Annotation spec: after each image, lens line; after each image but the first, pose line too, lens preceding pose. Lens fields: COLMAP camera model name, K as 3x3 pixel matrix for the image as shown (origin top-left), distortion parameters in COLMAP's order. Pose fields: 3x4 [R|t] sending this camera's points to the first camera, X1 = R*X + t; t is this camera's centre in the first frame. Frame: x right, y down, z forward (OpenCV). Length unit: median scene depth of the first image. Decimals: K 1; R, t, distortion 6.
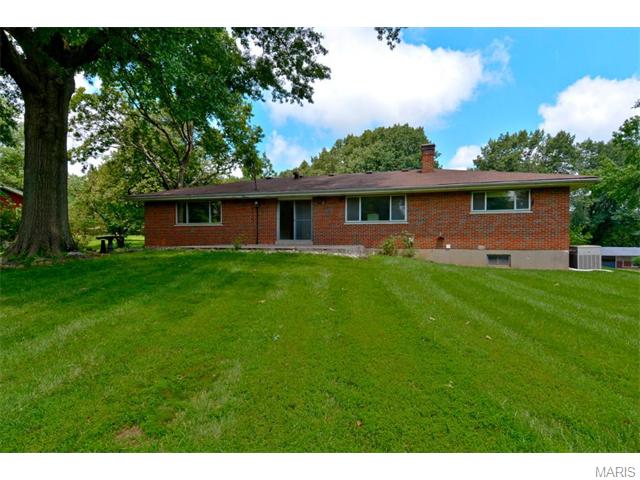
lens RADIAL K [[337.9, 0, 319.3], [0, 337.9, 244.0], [0, 0, 1]] dist [0.045692, -0.034048]
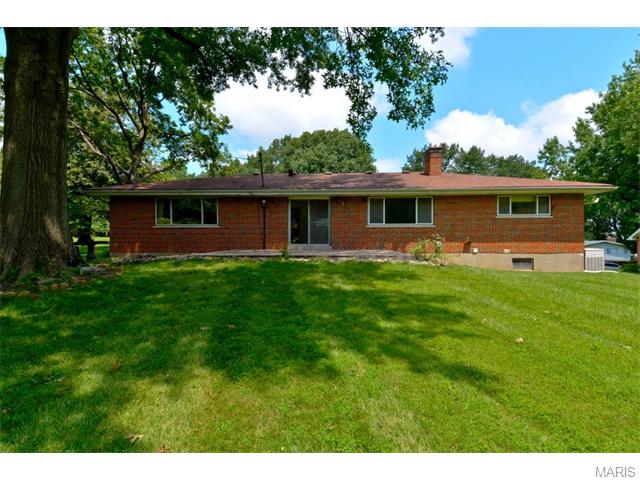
lens RADIAL K [[337.9, 0, 319.3], [0, 337.9, 244.0], [0, 0, 1]] dist [0.045692, -0.034048]
pose [[0.970448, -0.004694, 0.241266, -0.260630], [0.006092, 0.999969, -0.005049, -0.008125], [-0.241235, 0.006370, 0.970446, 0.126919]]
